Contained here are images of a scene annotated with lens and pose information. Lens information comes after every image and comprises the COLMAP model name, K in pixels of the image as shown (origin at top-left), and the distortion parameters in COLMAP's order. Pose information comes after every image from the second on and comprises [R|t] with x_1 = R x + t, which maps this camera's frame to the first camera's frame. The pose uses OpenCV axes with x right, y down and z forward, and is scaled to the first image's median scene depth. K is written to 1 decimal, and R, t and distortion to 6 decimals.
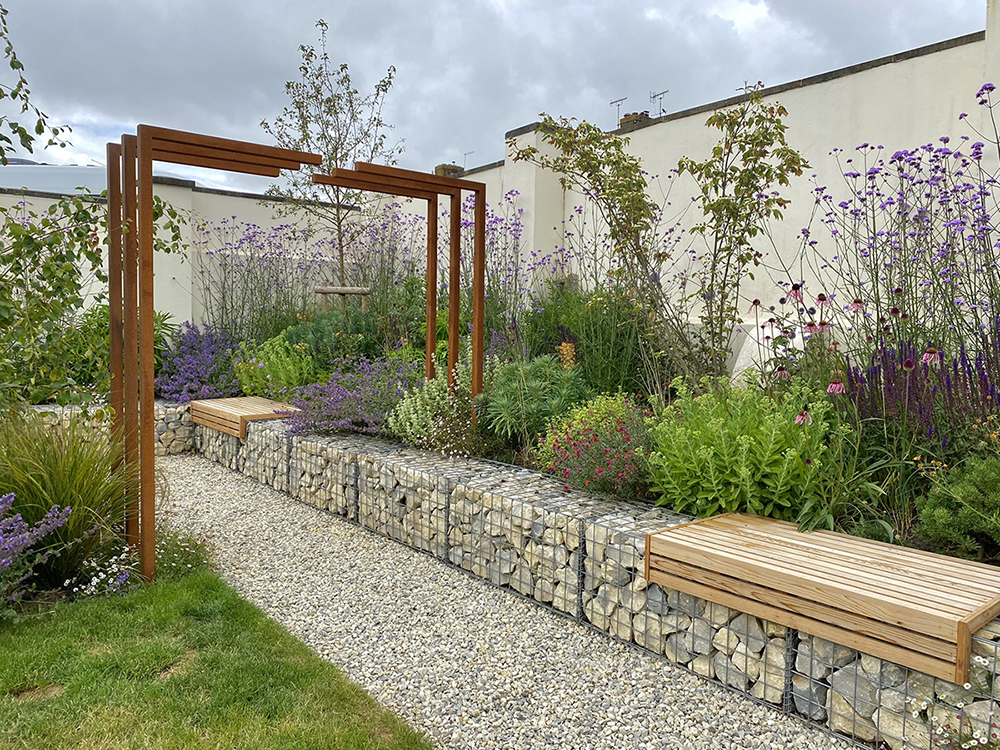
lens RADIAL K [[733.3, 0, 499.7], [0, 733.3, 372.8], [0, 0, 1]] dist [0.004929, -0.014485]
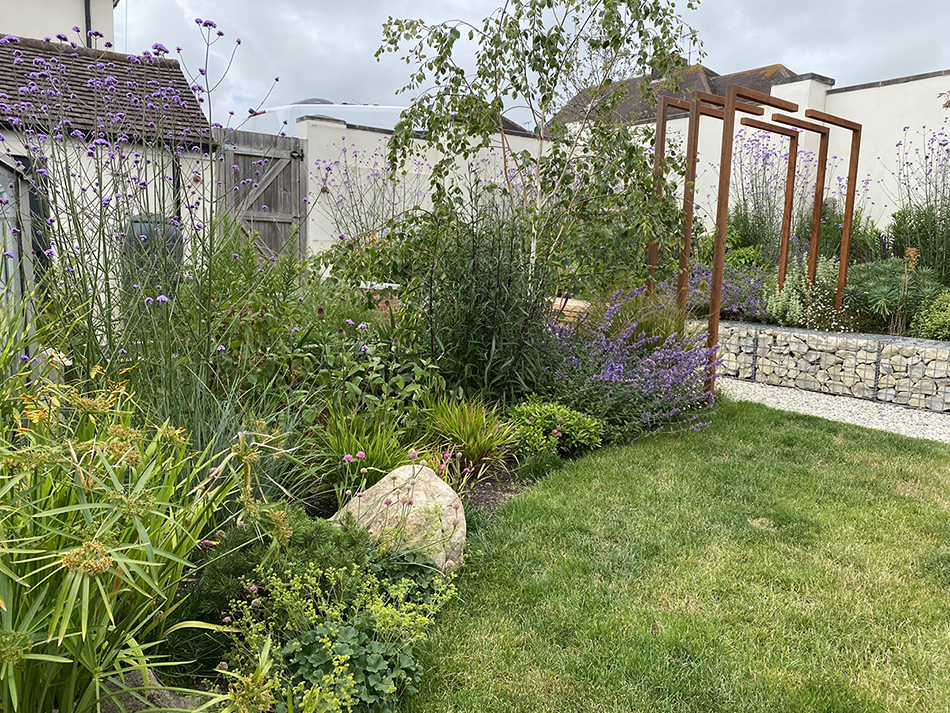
lens RADIAL K [[696.6, 0, 477.0], [0, 696.6, 358.8], [0, 0, 1]] dist [0.004929, -0.014485]
pose [[0.999627, 0.000433, 0.027324, -0.719455], [-0.003029, 0.995467, 0.095063, 0.042411], [-0.027159, -0.095111, 0.995096, -0.259253]]
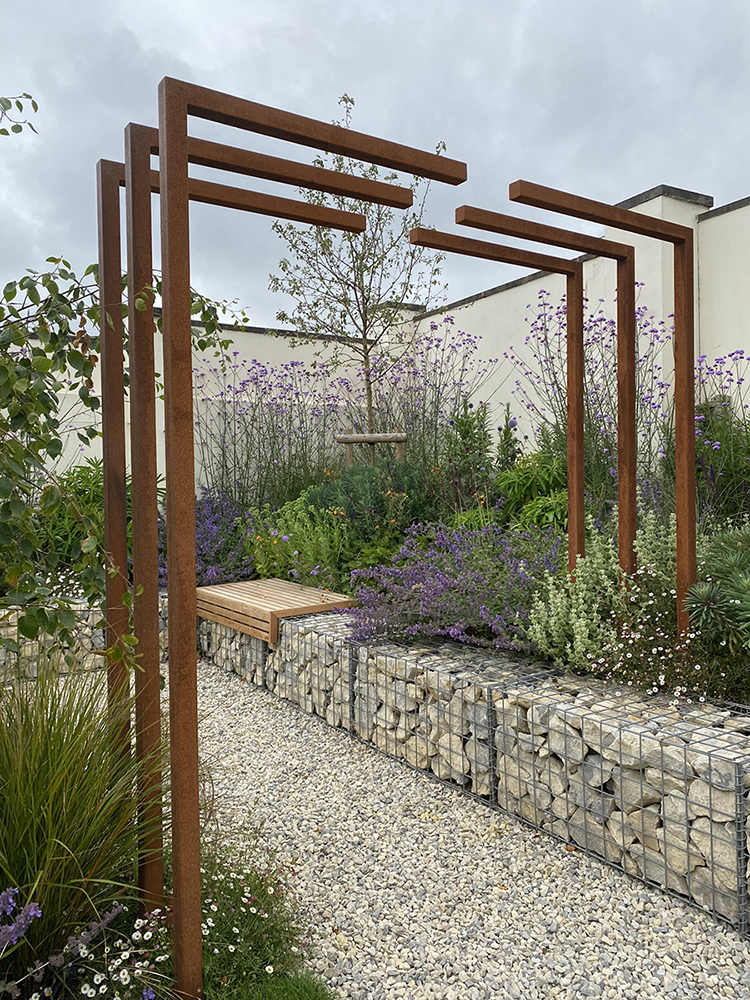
lens RADIAL K [[733.3, 0, 371.8], [0, 733.3, 499.1], [0, 0, 1]] dist [0.004929, -0.014485]
pose [[0.993261, -0.028360, -0.112377, -0.213178], [0.023168, 0.998615, -0.047243, -0.017280], [0.113561, 0.044321, 0.992542, 0.373711]]
